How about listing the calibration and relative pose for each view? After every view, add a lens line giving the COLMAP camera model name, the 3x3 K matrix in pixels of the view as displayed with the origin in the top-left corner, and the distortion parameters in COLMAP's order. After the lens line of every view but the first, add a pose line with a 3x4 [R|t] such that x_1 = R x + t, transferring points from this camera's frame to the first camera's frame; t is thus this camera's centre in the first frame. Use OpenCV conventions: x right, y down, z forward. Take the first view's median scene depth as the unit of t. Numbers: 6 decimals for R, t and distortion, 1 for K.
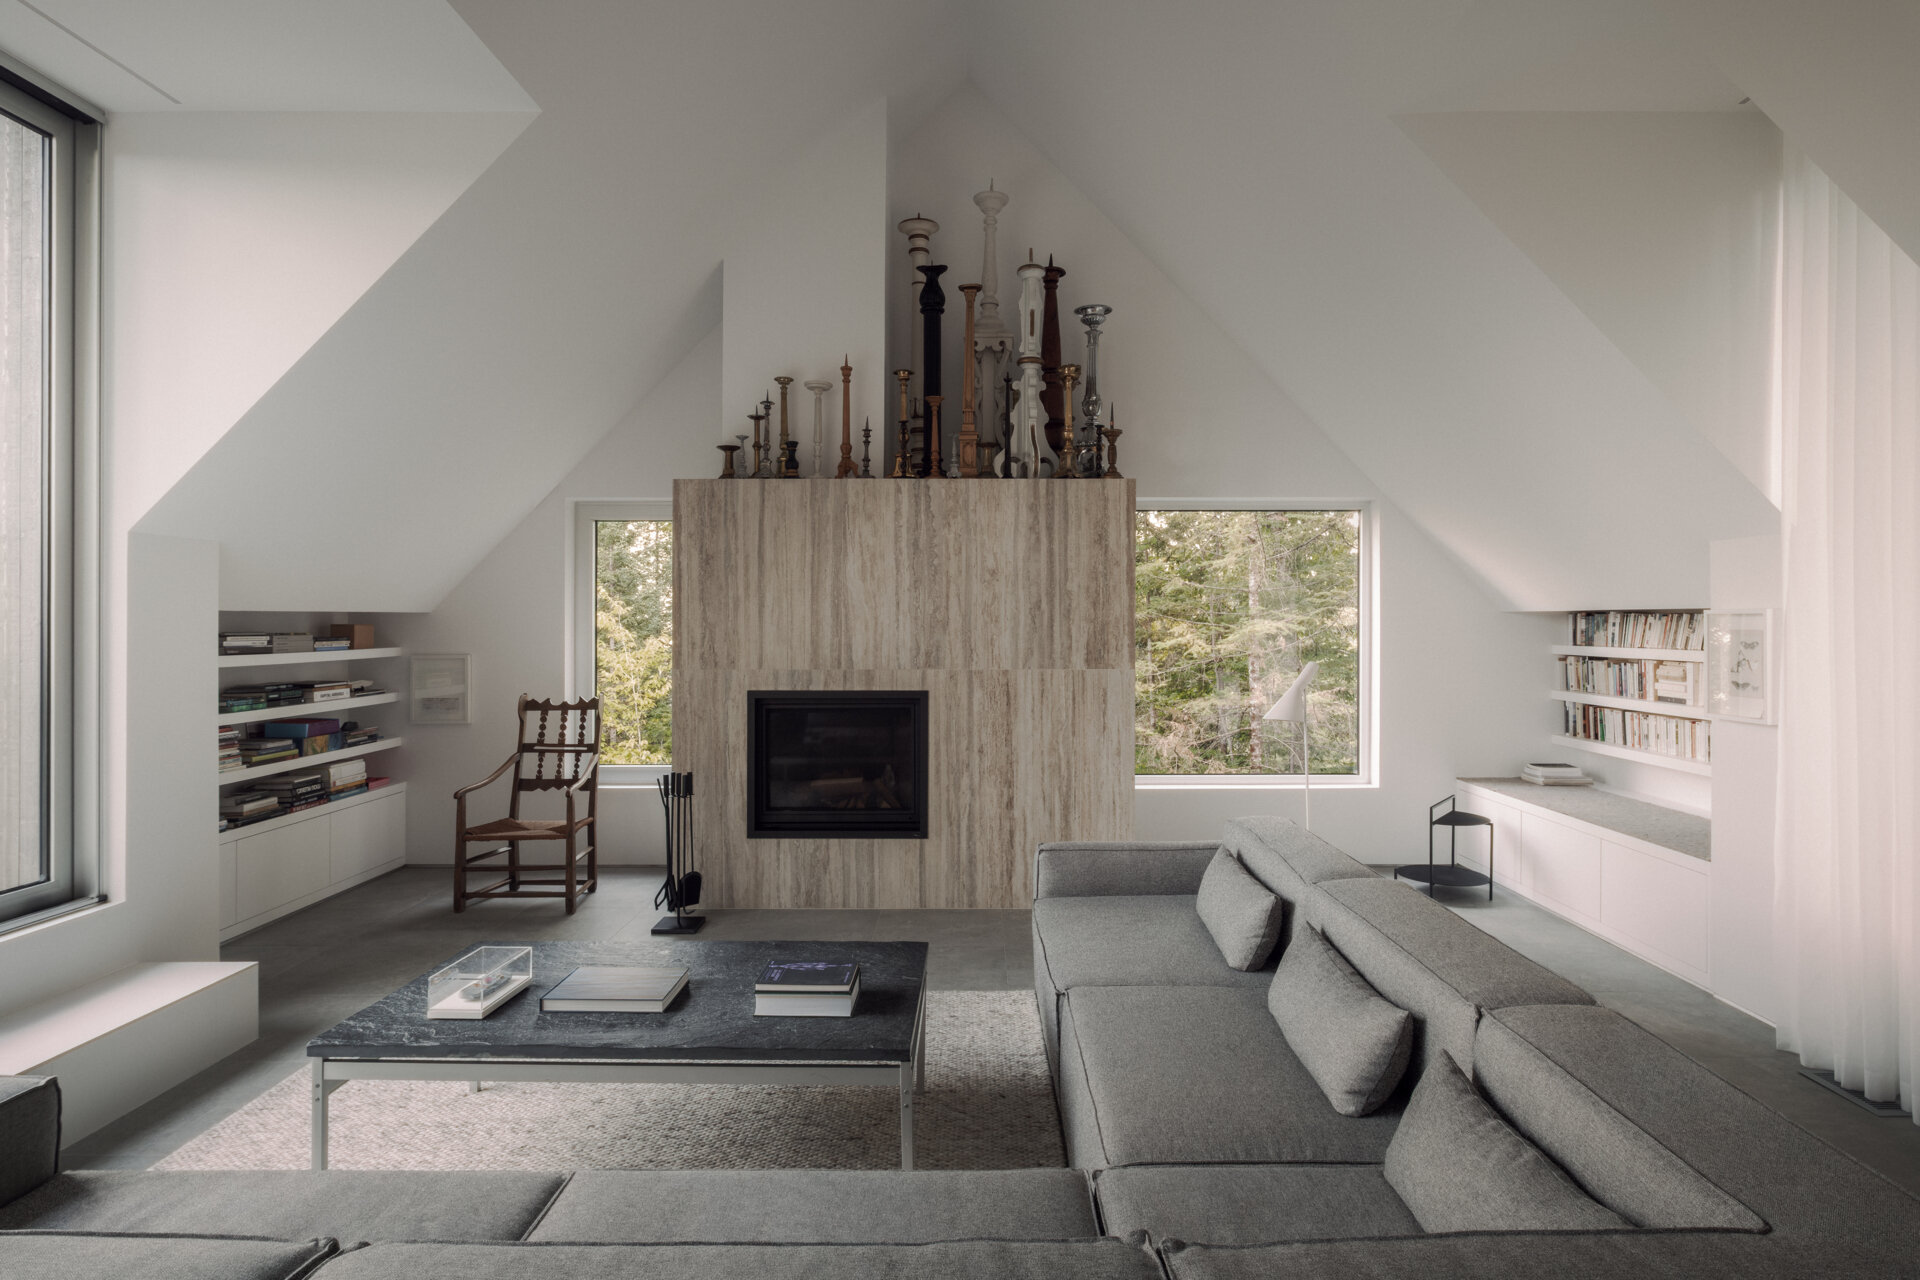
lens RADIAL K [[1016.5, 0, 964.0], [0, 1016.5, 619.3], [0, 0, 1]] dist [0.000978, -0.001682]
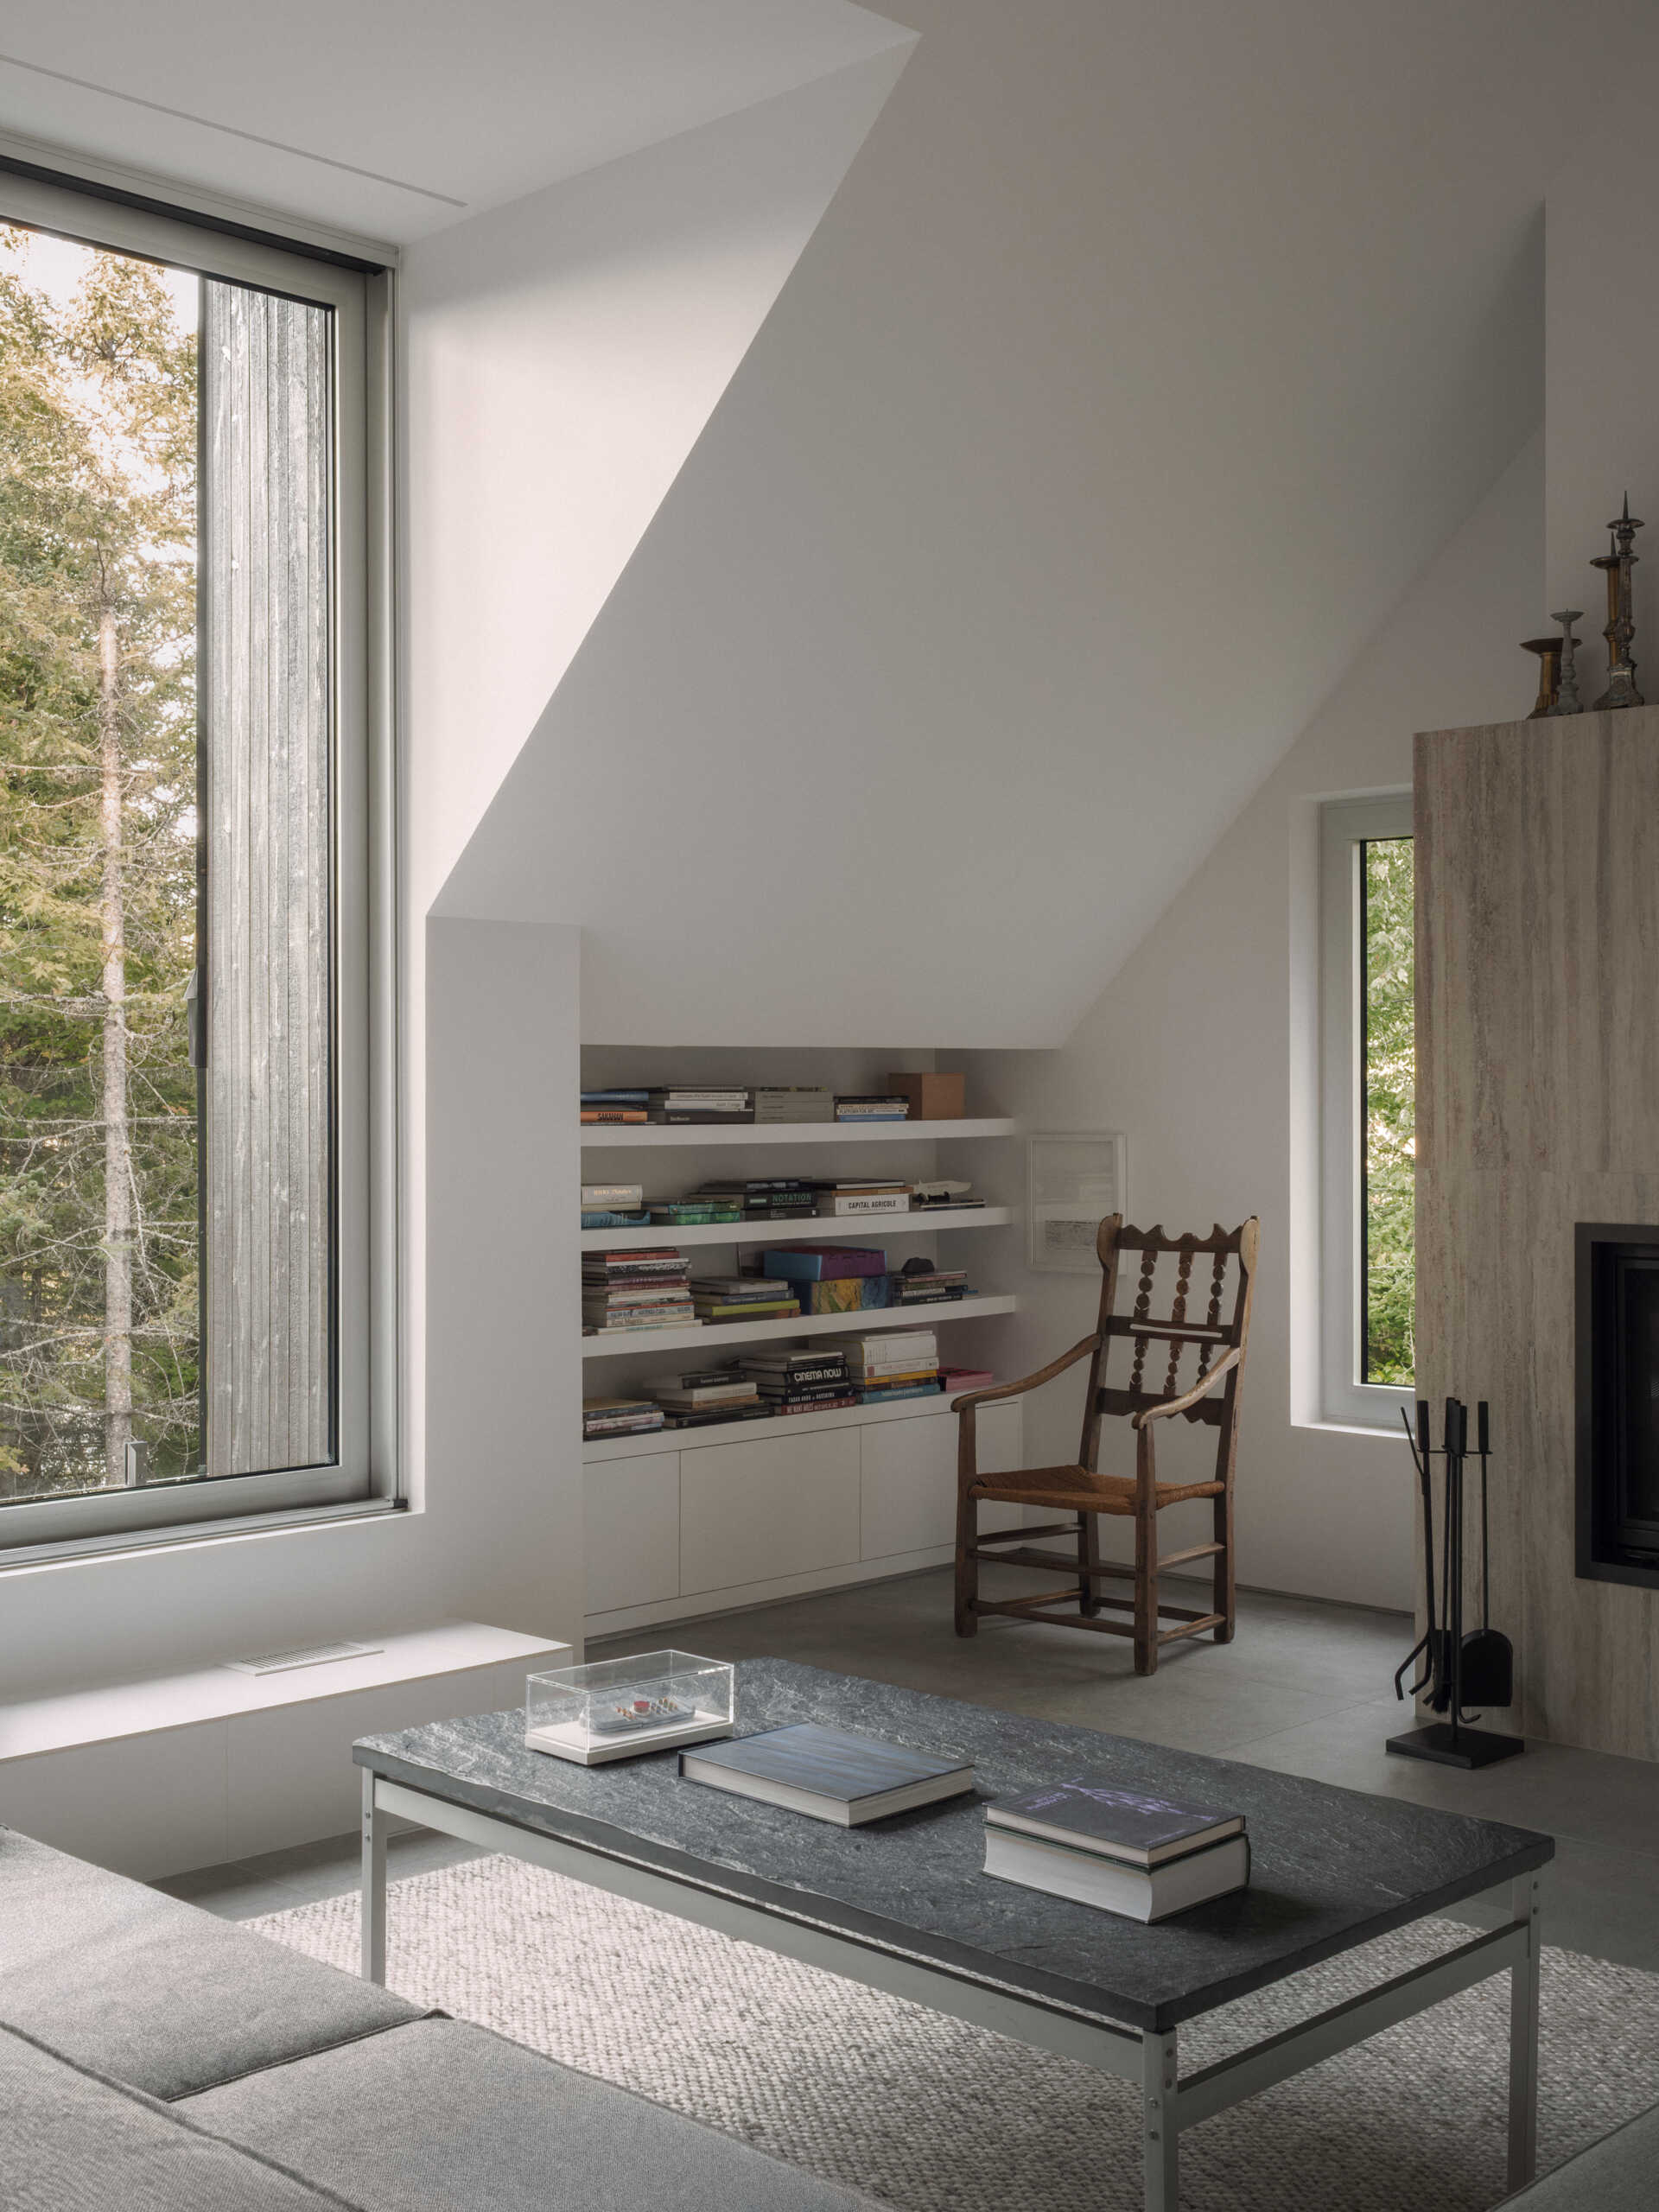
lens RADIAL K [[2465.2, 0, 840.5], [0, 2465.2, 1087.2], [0, 0, 1]] dist [-0.001232, 0.000000]
pose [[0.716483, -0.002809, -0.697599, 0.274443], [0.005475, 0.999984, 0.001596, 0.010928], [0.697583, -0.004962, 0.716487, 0.066953]]
